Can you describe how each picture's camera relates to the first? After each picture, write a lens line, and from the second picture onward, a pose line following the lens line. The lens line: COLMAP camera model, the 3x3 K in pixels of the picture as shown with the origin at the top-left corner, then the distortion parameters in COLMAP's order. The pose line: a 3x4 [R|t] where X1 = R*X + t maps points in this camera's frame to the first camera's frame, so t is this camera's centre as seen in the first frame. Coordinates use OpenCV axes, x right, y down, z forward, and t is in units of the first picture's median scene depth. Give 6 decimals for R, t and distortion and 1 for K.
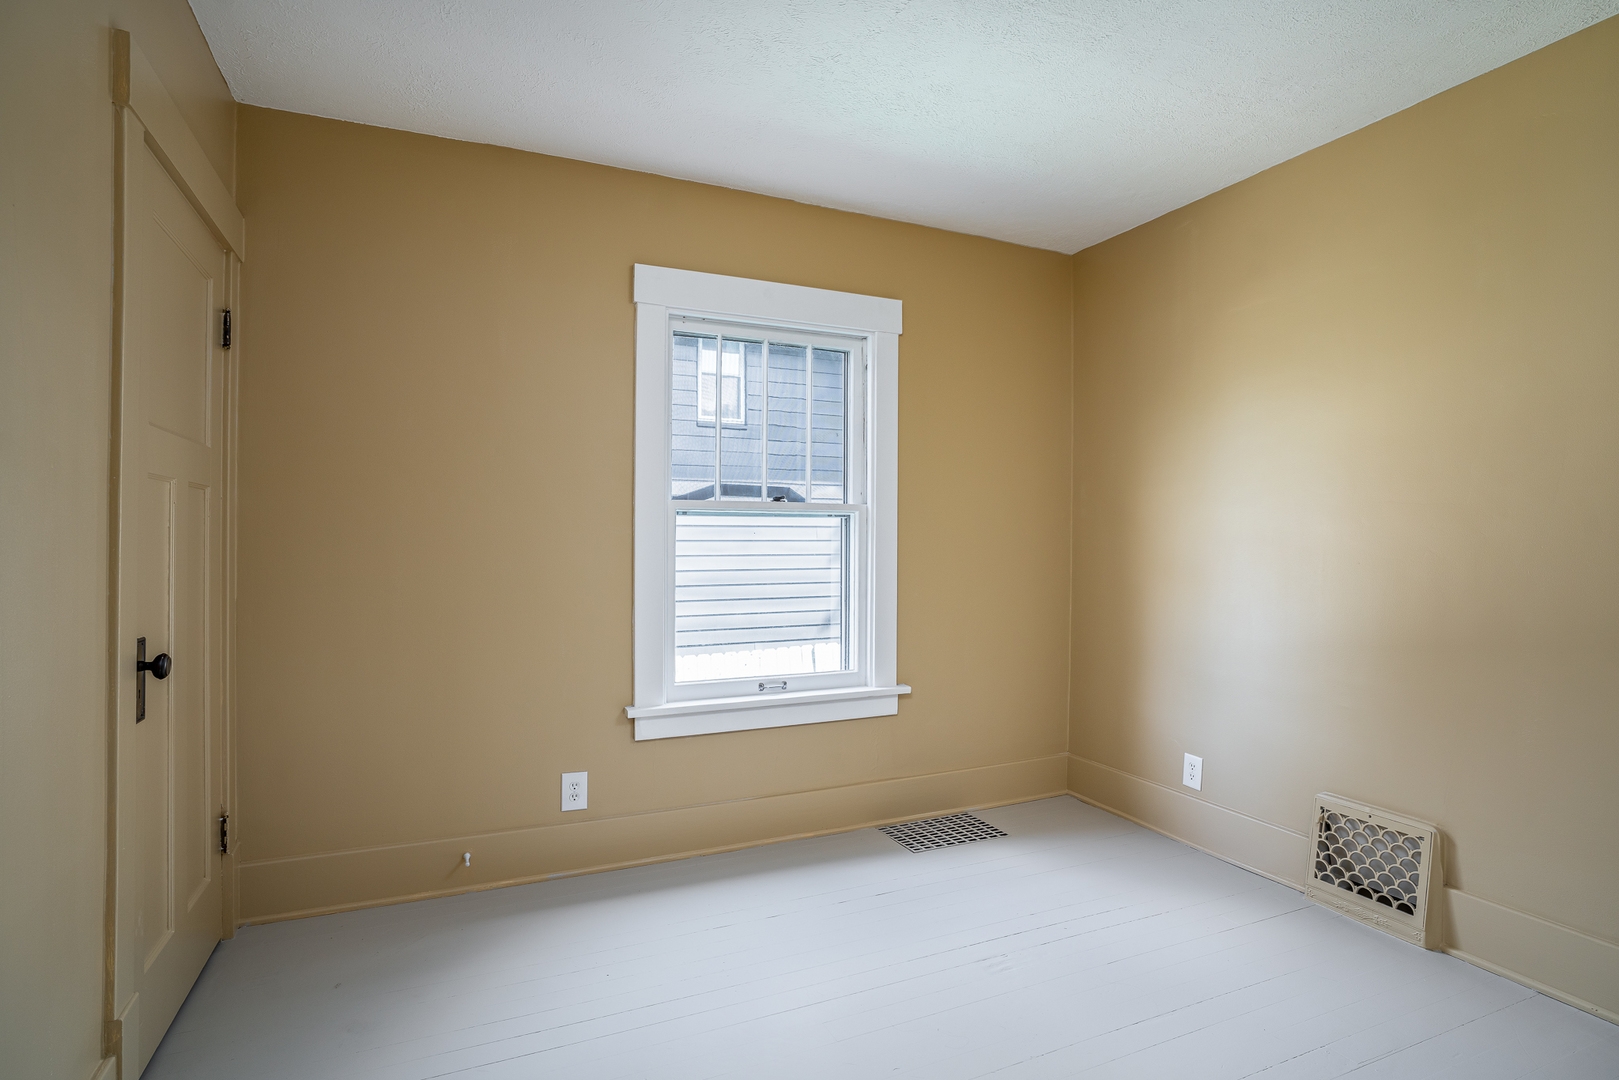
lens RADIAL K [[839.2, 0, 809.5], [0, 839.2, 540.0], [0, 0, 1]] dist [-0.031020, 0.000895]
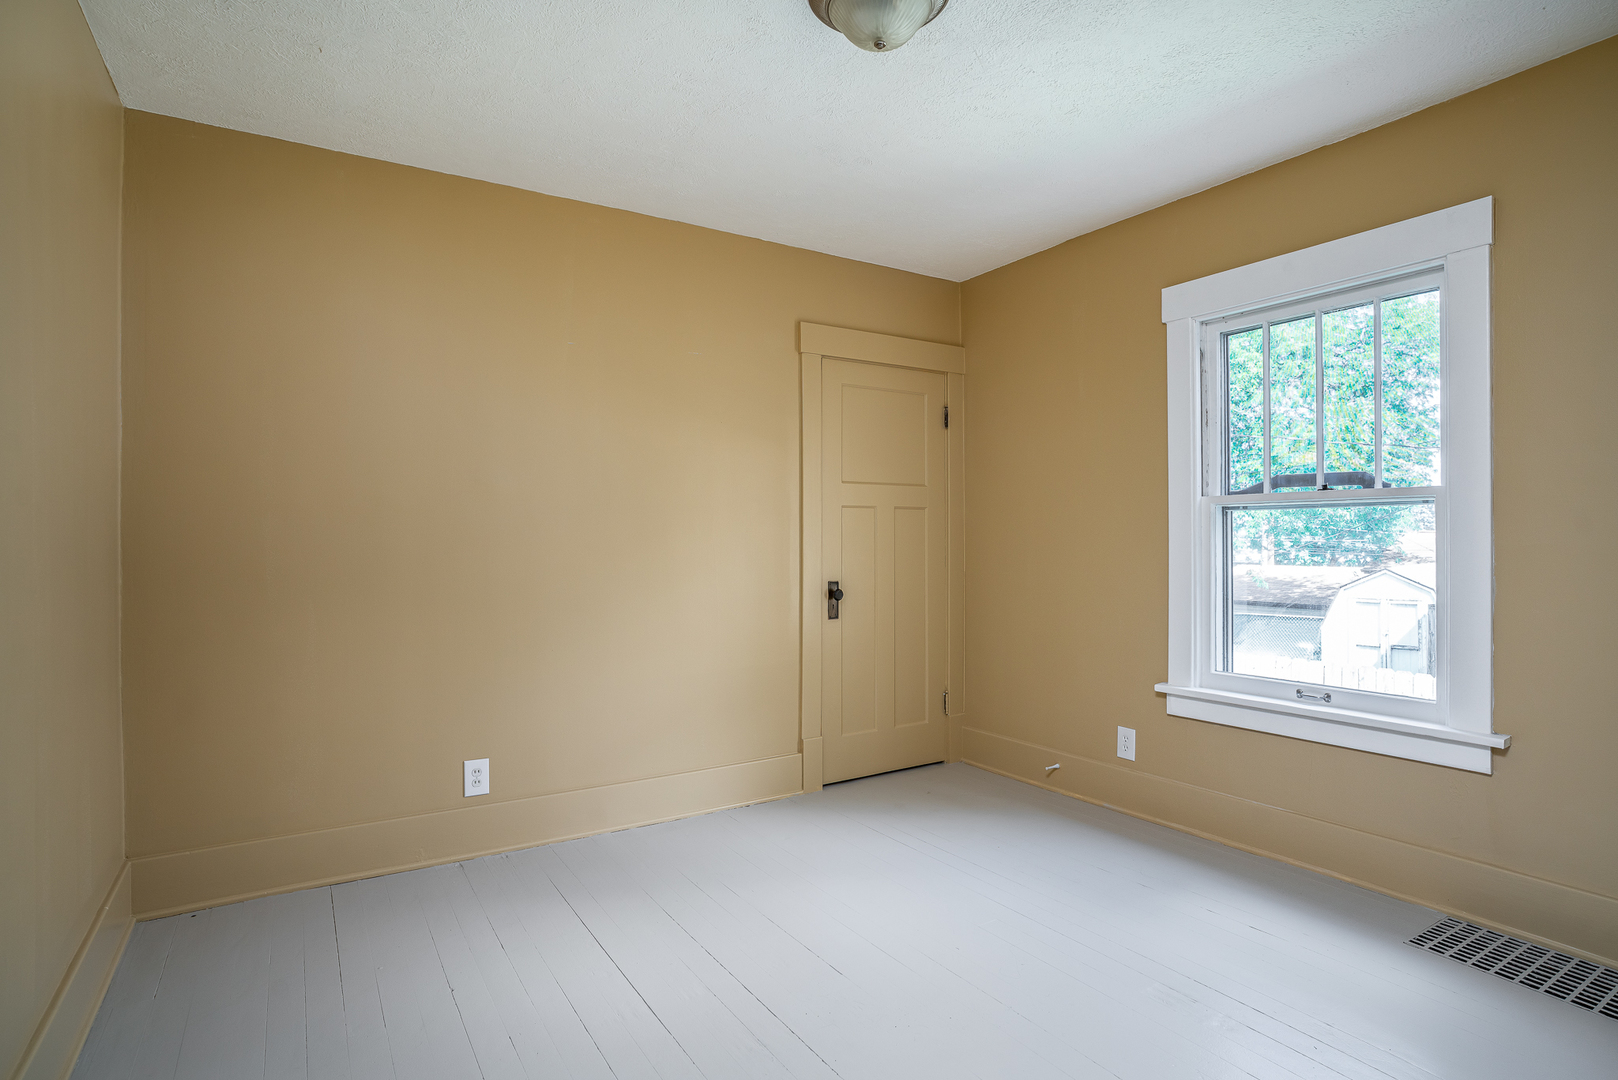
lens RADIAL K [[796.0, 0, 767.7], [0, 796.0, 542.4], [0, 0, 1]] dist [-0.002124, -0.000152]
pose [[0.129081, -0.000275, -0.991634, 0.758273], [-0.004046, 0.999991, -0.000804, 0.013663], [0.991626, 0.004116, 0.129079, 0.323353]]
